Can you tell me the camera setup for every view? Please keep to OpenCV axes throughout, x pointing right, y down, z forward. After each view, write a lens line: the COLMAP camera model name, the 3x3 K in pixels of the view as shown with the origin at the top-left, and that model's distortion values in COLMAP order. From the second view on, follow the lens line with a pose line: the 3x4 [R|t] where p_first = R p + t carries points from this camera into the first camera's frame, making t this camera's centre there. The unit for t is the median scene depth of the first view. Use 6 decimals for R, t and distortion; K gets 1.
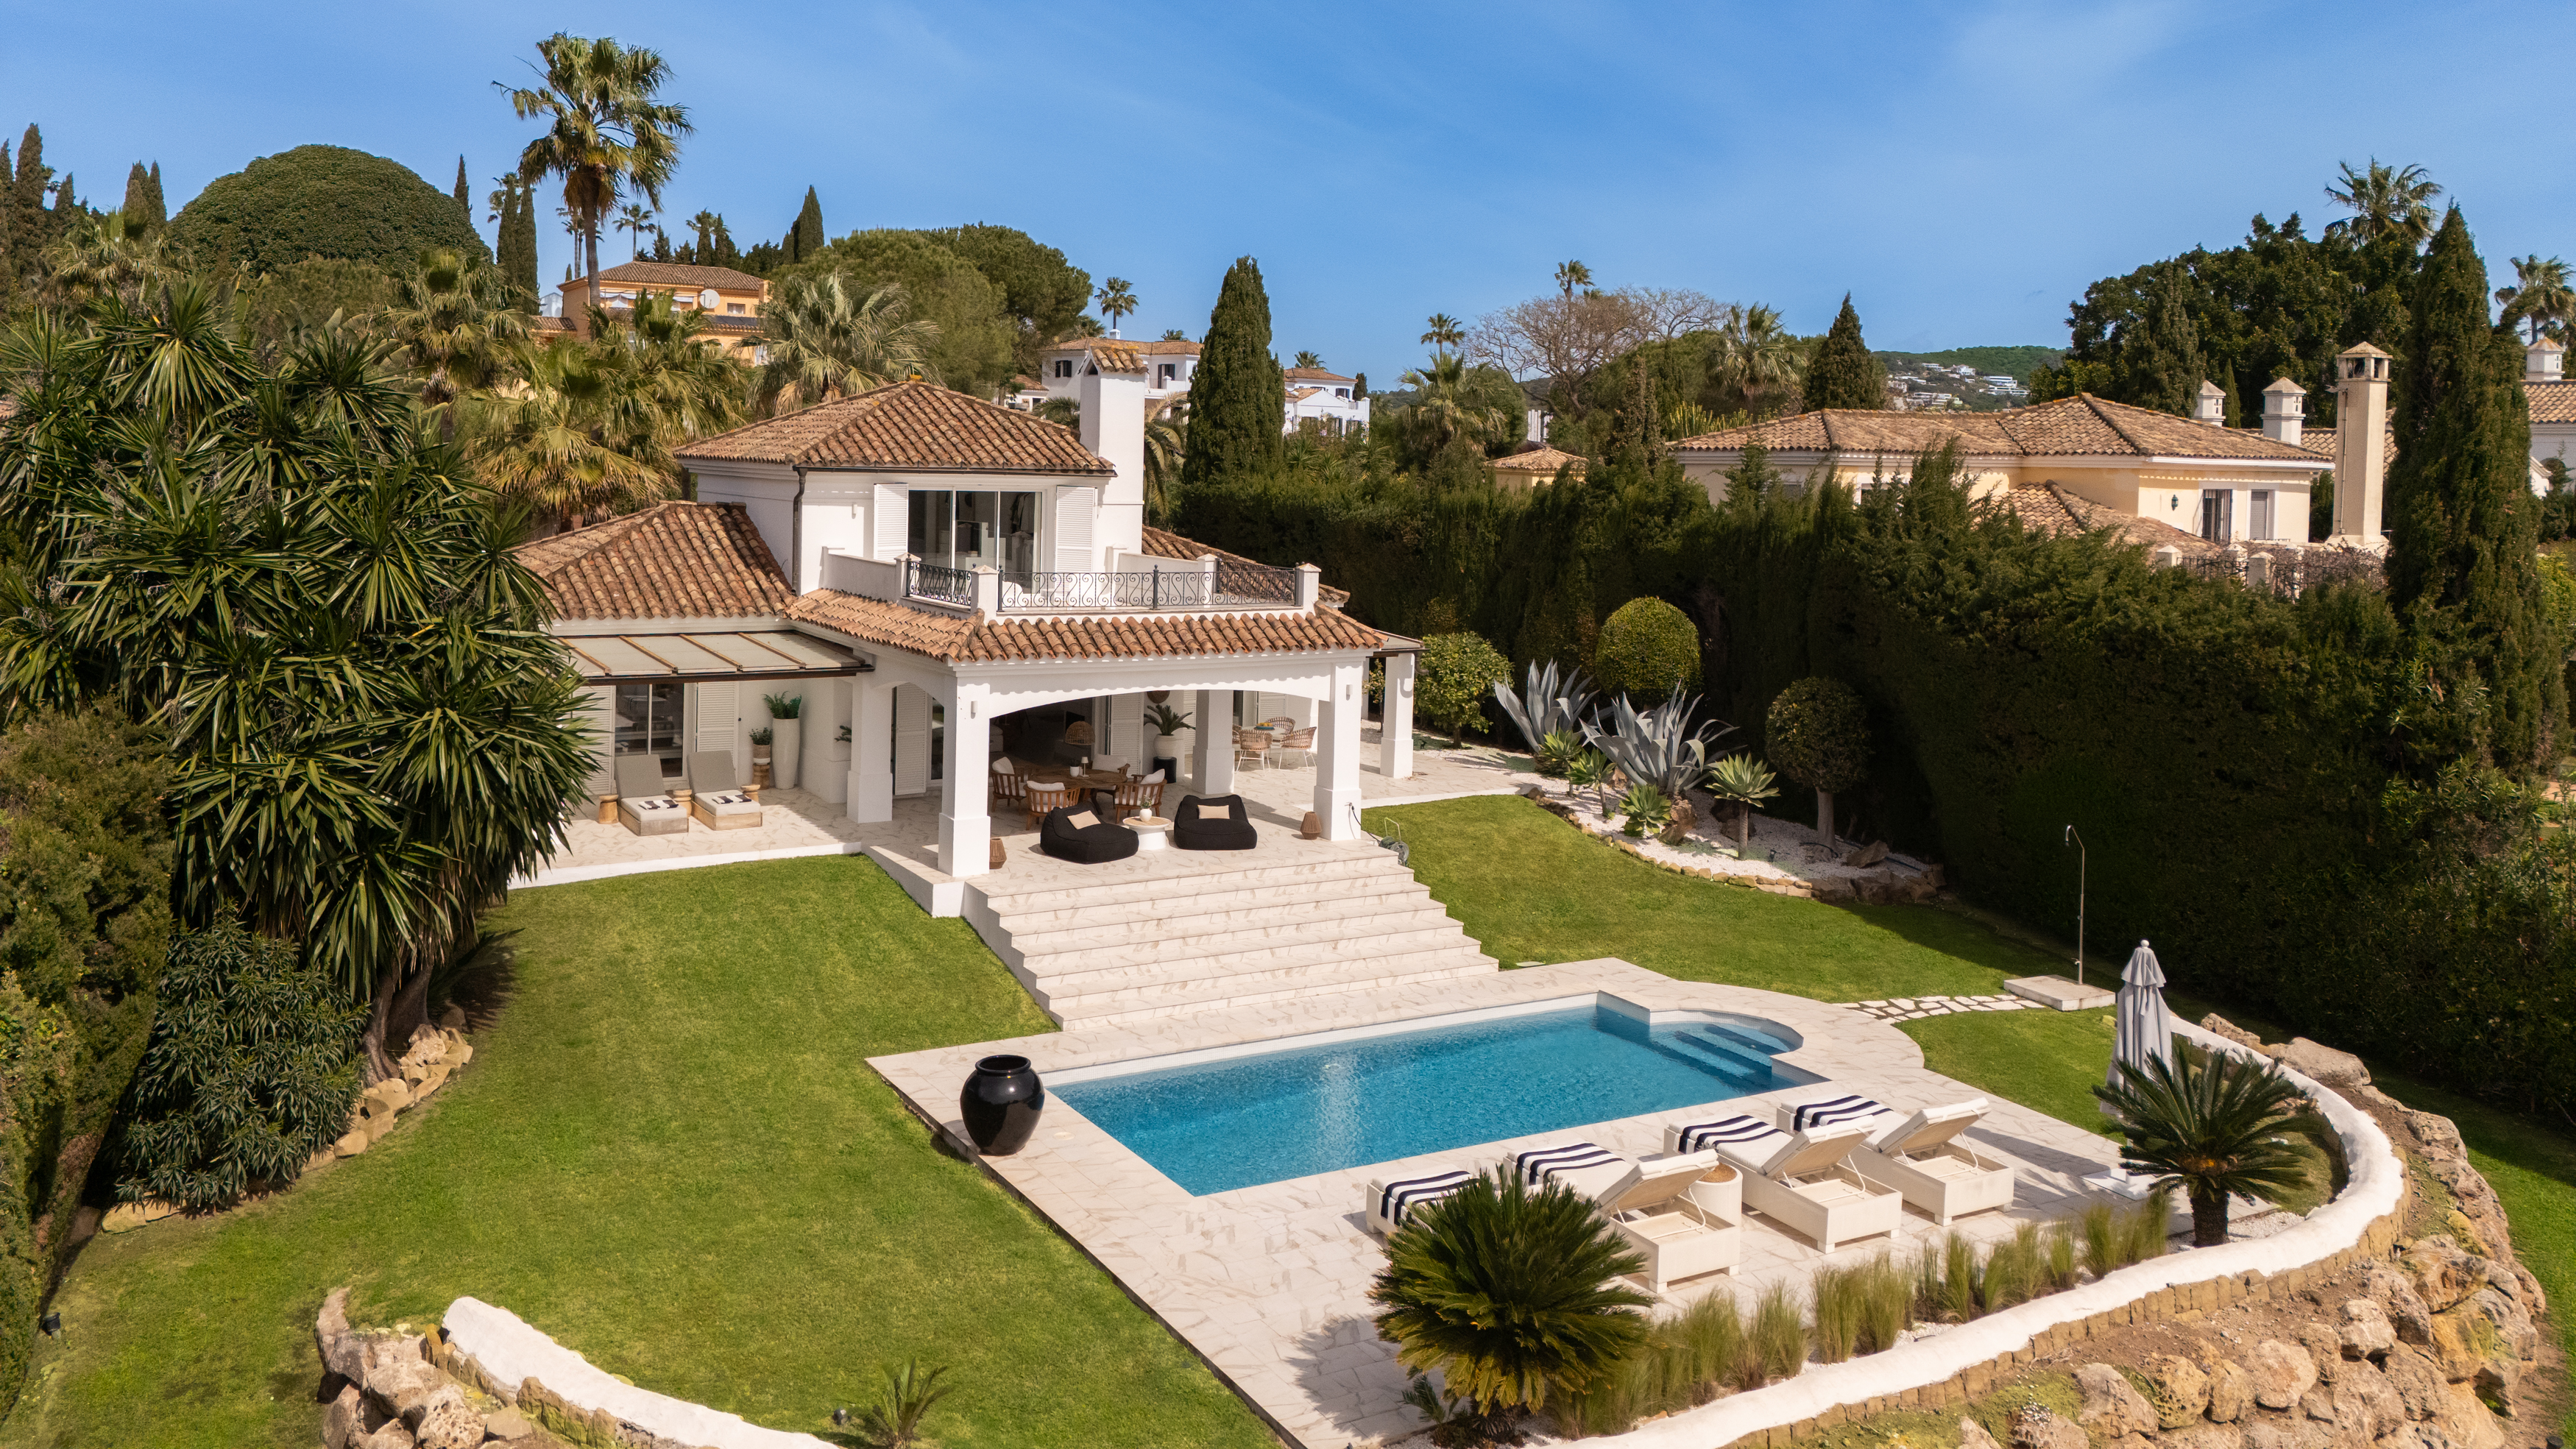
lens RADIAL K [[1881.8, 0, 1287.3], [0, 1881.8, 711.3], [0, 0, 1]] dist [0.083089, -0.007213]
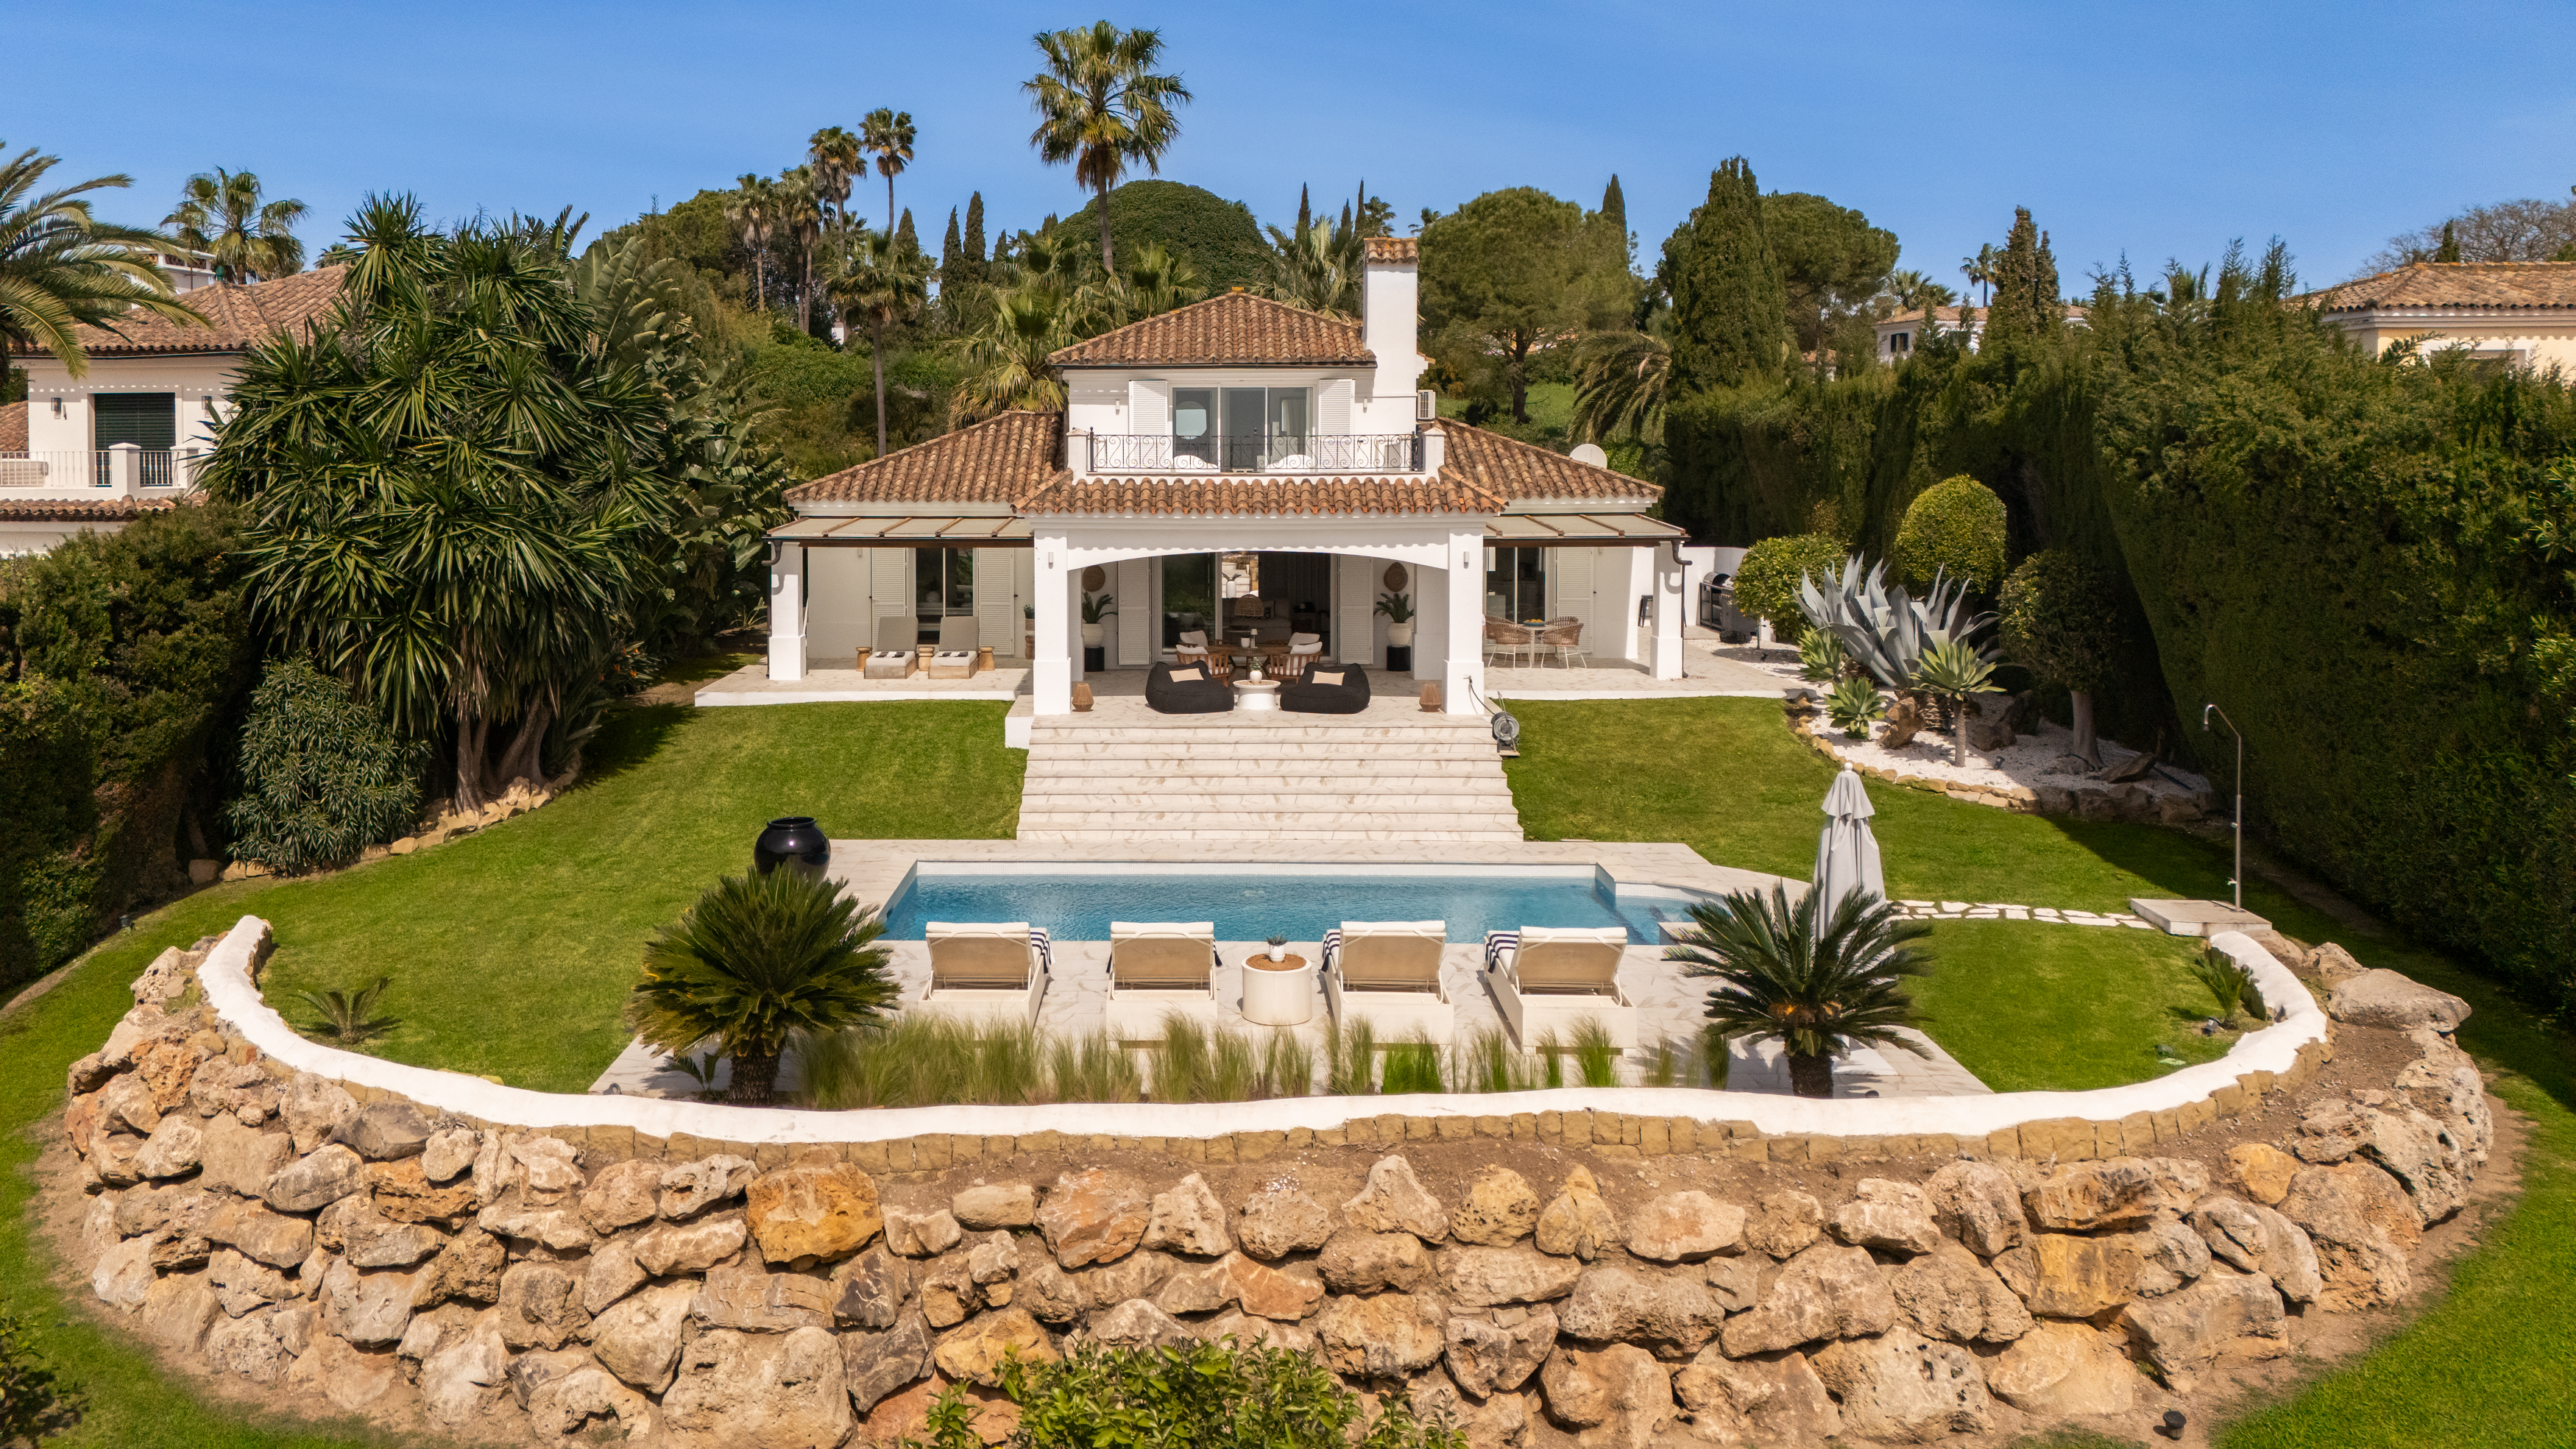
lens RADIAL K [[1881.8, 0, 1282.8], [0, 1881.8, 745.2], [0, 0, 1]] dist [0.083089, -0.007213]
pose [[0.868433, 0.043413, -0.493901, 0.441584], [-0.039889, 0.999048, 0.017678, 0.072990], [0.494199, 0.004349, 0.869338, 0.113221]]
